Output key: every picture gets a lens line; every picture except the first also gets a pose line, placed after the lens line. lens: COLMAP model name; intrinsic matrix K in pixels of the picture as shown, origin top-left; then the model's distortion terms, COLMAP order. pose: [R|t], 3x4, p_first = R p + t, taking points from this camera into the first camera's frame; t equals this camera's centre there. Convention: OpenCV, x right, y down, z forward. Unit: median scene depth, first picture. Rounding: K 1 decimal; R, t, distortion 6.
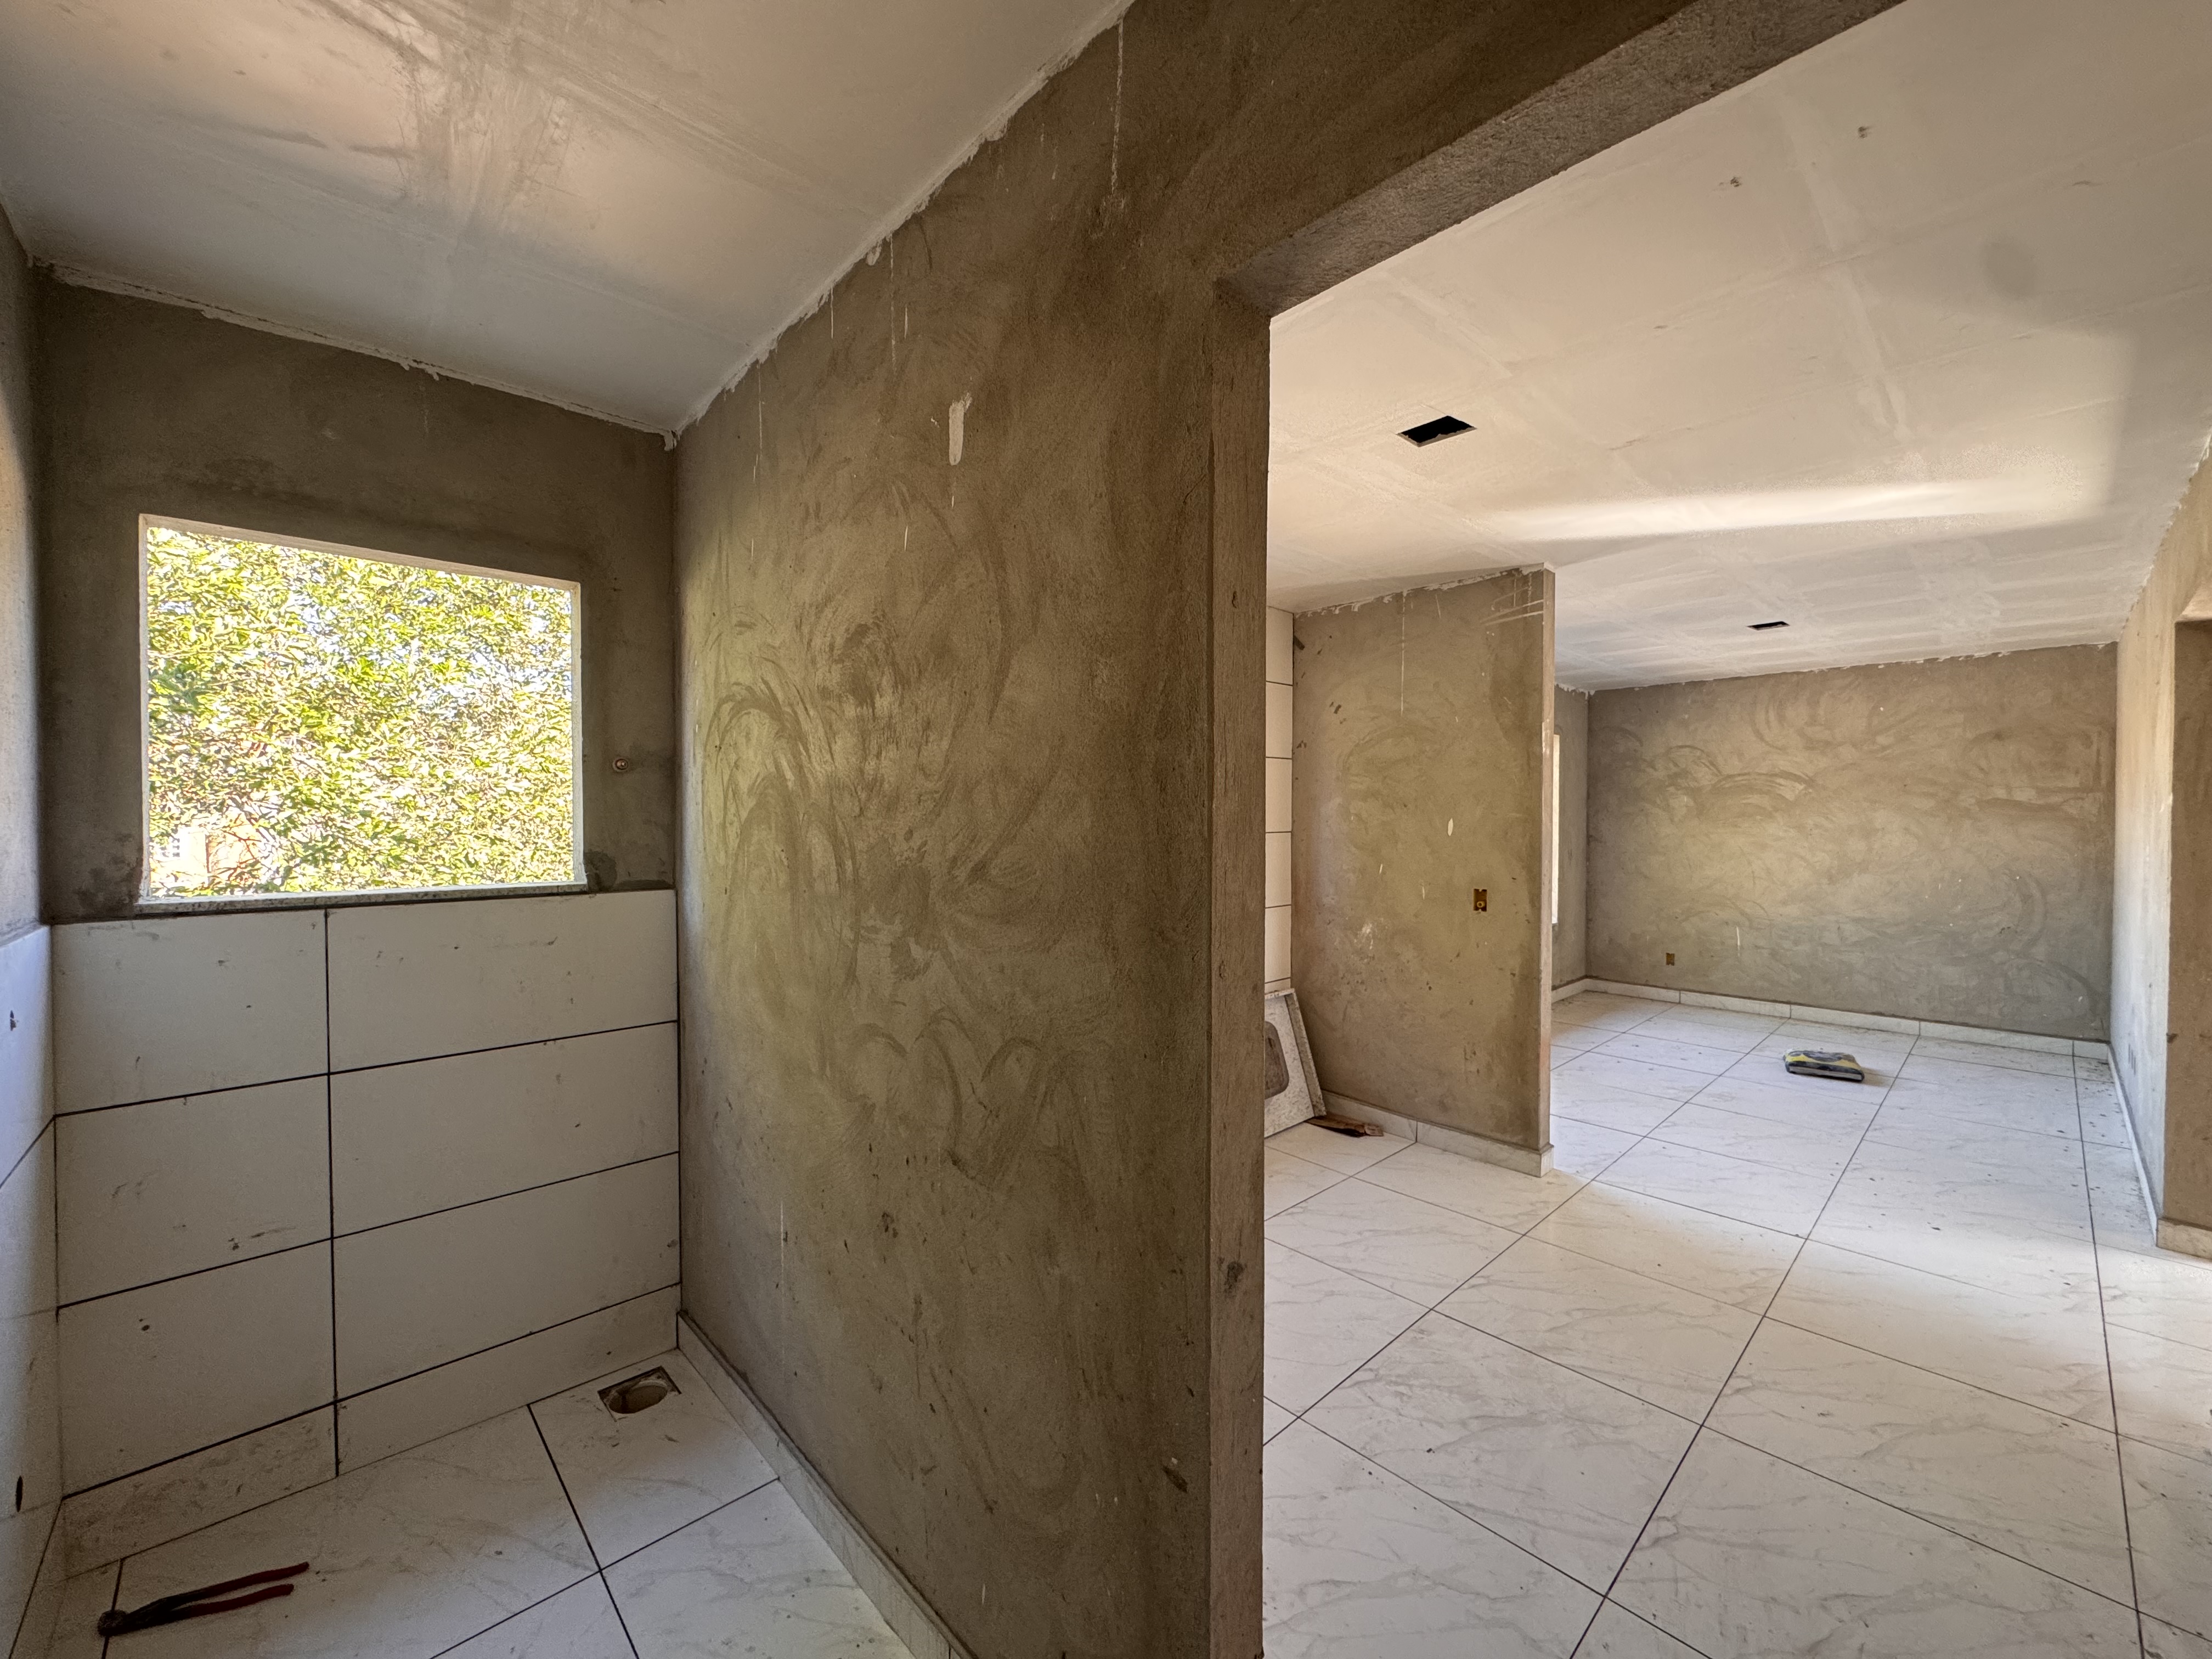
lens RADIAL K [[891.7, 0, 1116.6], [0, 891.7, 823.2], [0, 0, 1]] dist [-0.000704, -0.000346]
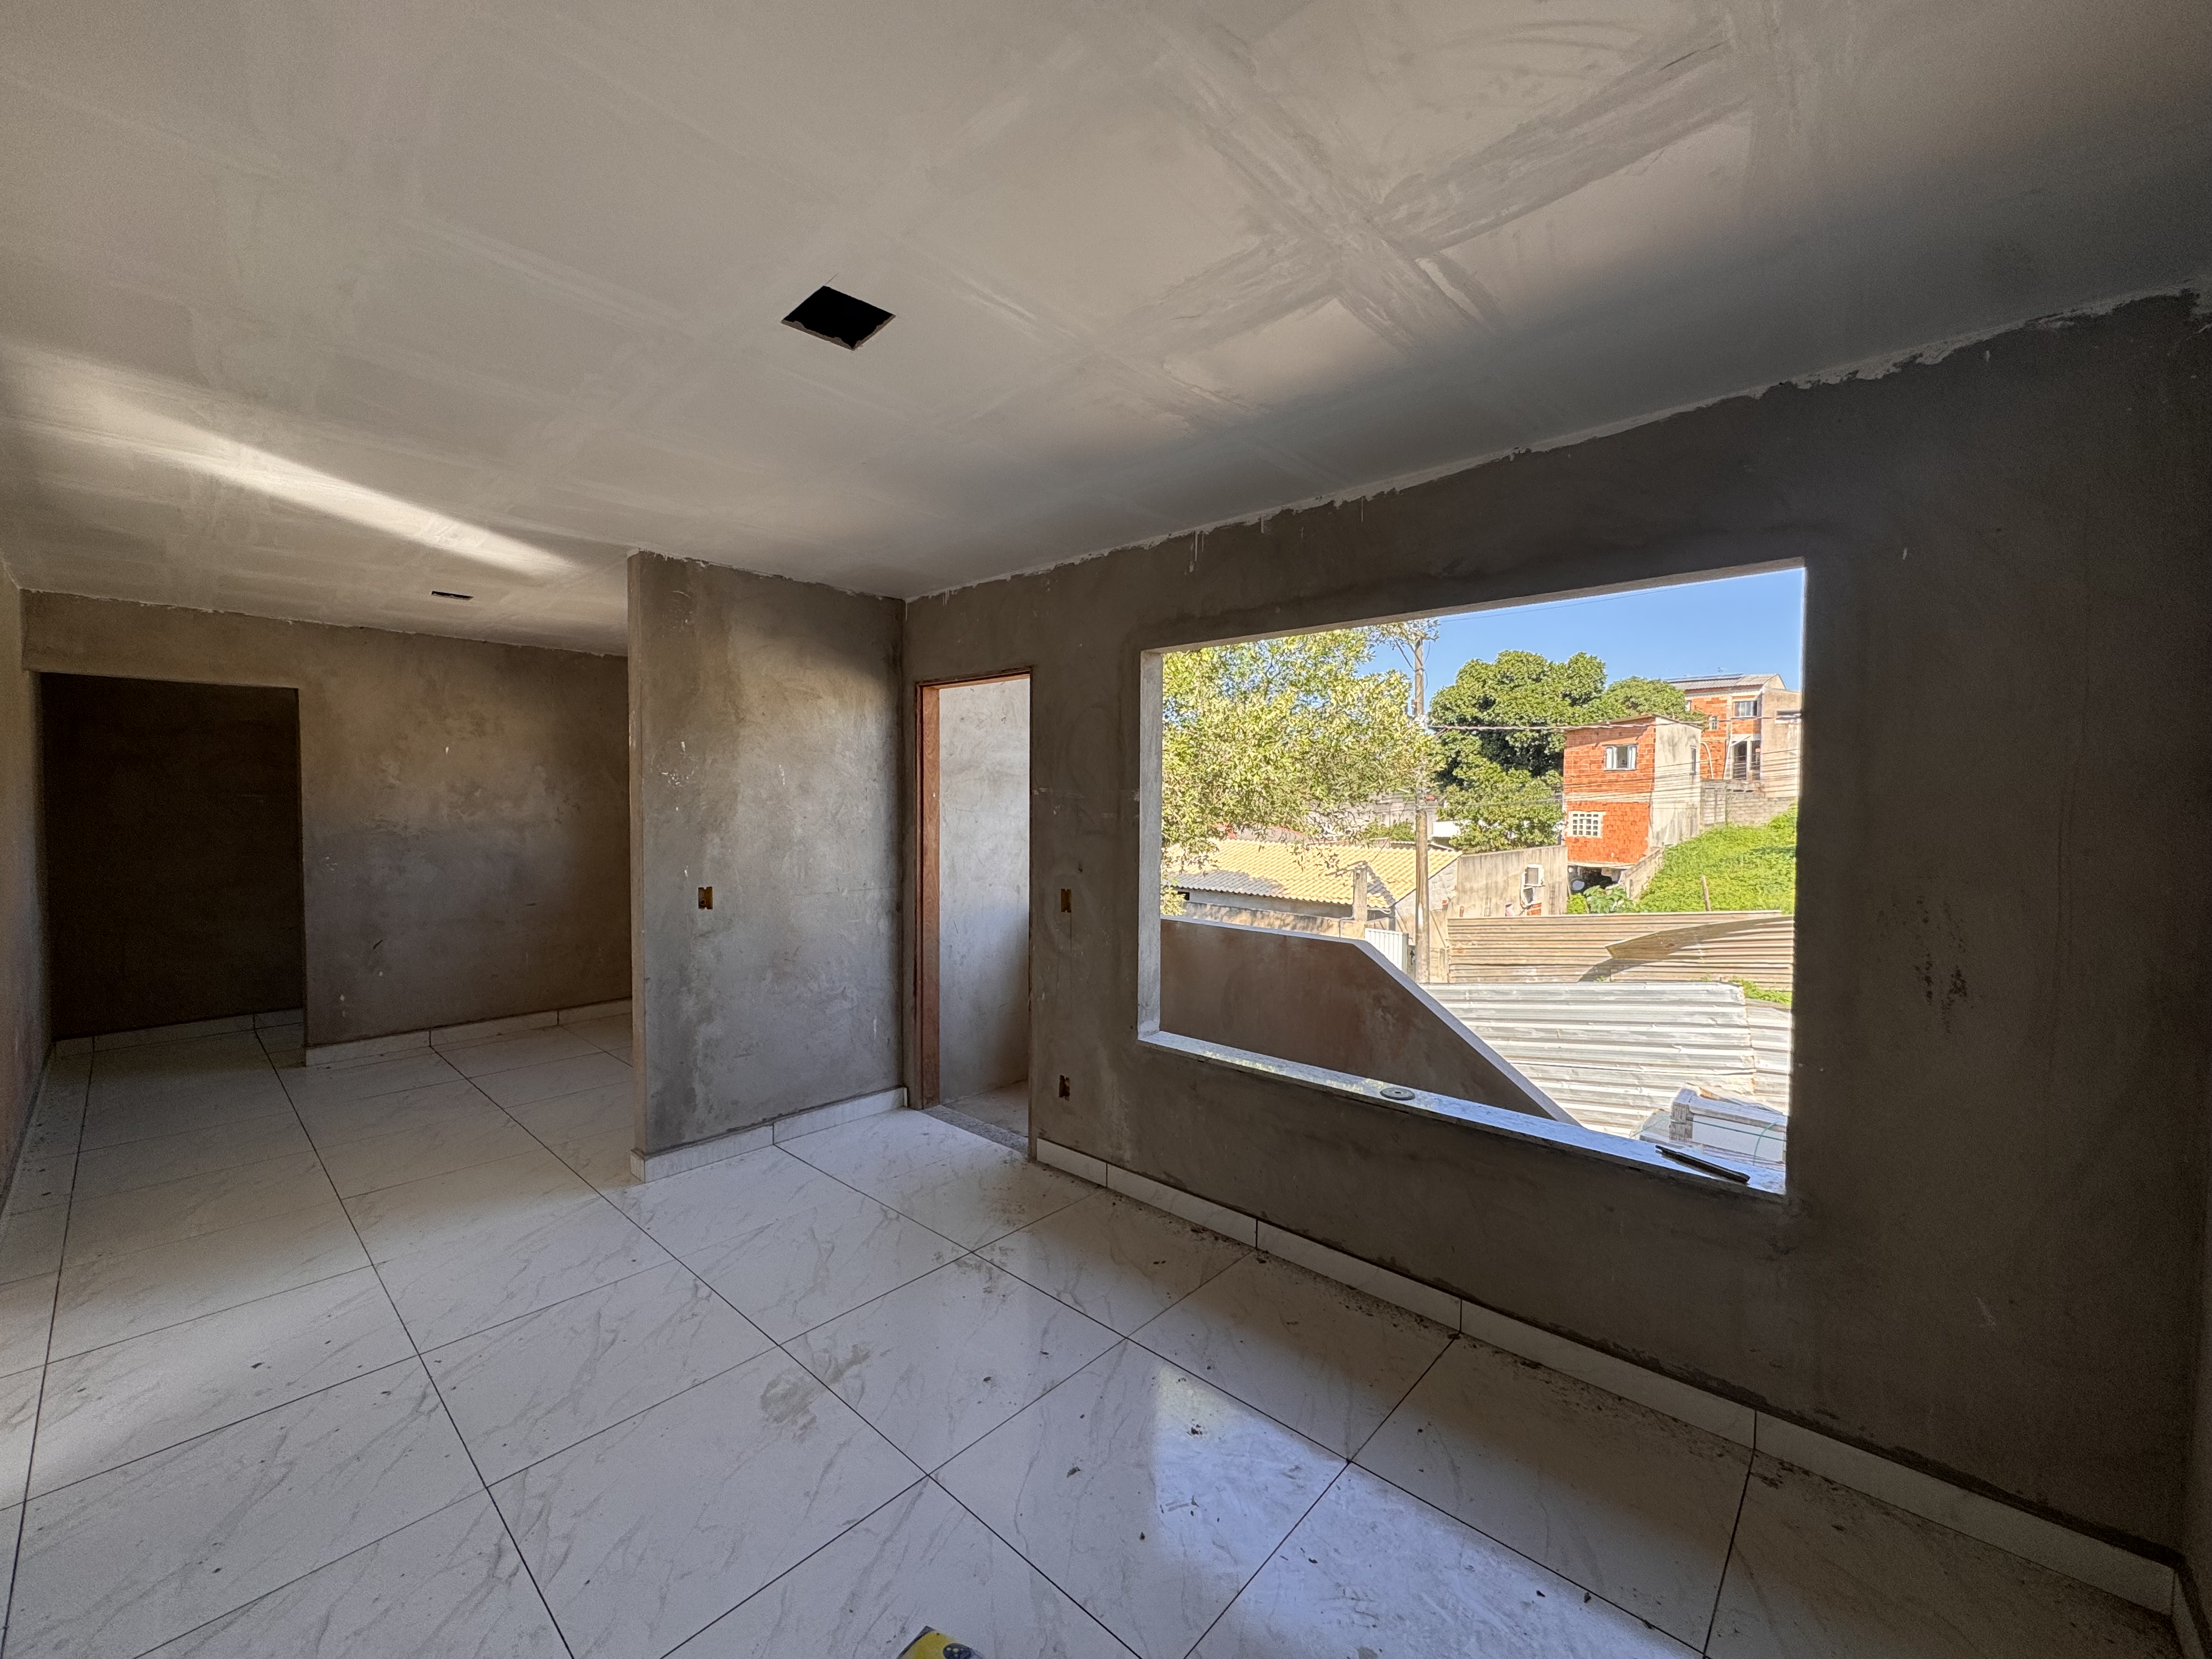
lens RADIAL K [[891.7, 0, 1117.9], [0, 891.7, 824.6], [0, 0, 1]] dist [-0.000704, -0.000346]
pose [[0.091580, 0.039652, -0.995008, 0.896120], [-0.019776, 0.999082, 0.037994, -0.024192], [0.995601, 0.016198, 0.092281, 0.865514]]
